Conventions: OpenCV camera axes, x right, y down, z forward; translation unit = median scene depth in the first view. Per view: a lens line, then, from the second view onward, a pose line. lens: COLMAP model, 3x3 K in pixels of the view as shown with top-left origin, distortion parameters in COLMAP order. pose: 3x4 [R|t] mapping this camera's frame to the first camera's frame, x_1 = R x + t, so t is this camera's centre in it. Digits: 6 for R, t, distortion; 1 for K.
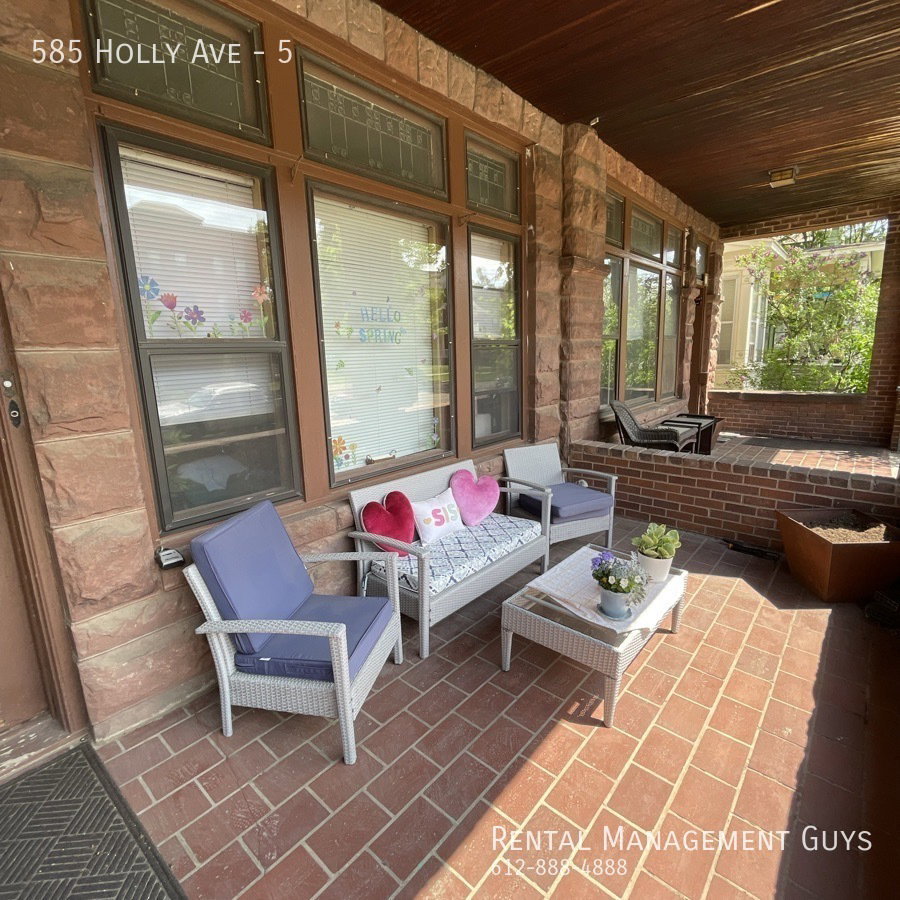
lens RADIAL K [[485.1, 0, 450.0], [0, 485.1, 450.0], [0, 0, 1]] dist [-0.001587, -0.000025]
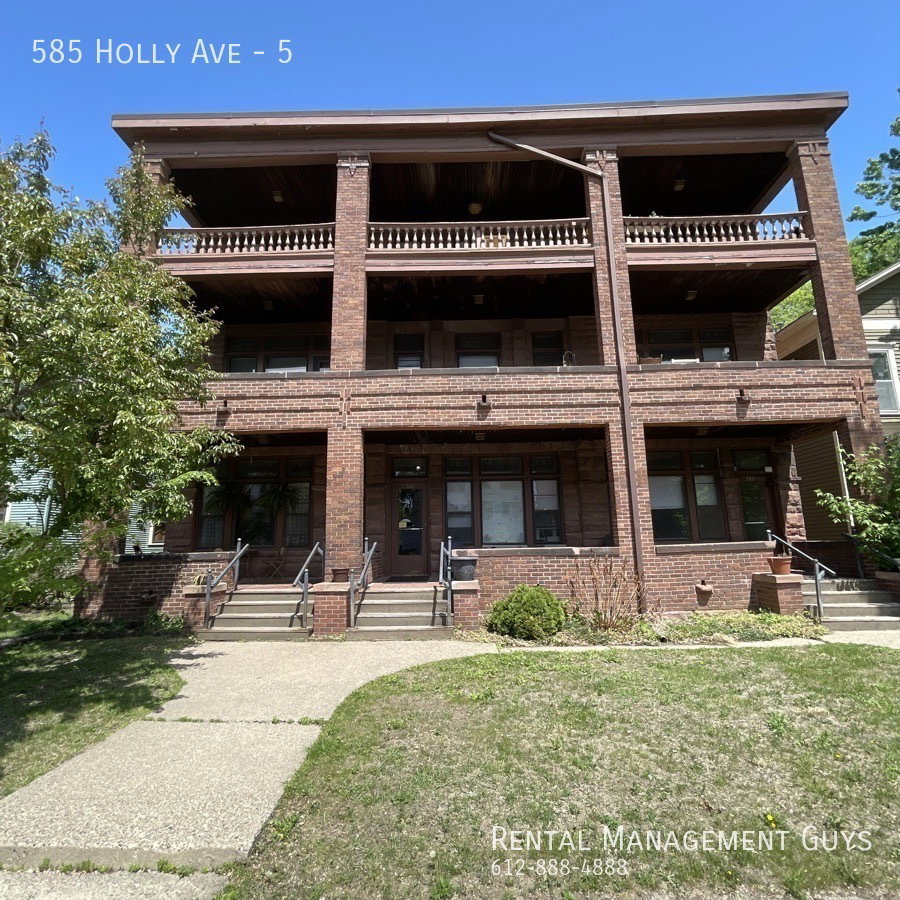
lens RADIAL K [[569.8, 0, 450.0], [0, 569.8, 450.0], [0, 0, 1]] dist [-0.004639, 0.001048]
pose [[0.644358, -0.130451, -0.753515, 3.804898], [-0.157311, 0.941658, -0.297545, 0.906663], [0.748369, 0.310262, 0.586244, -2.647214]]
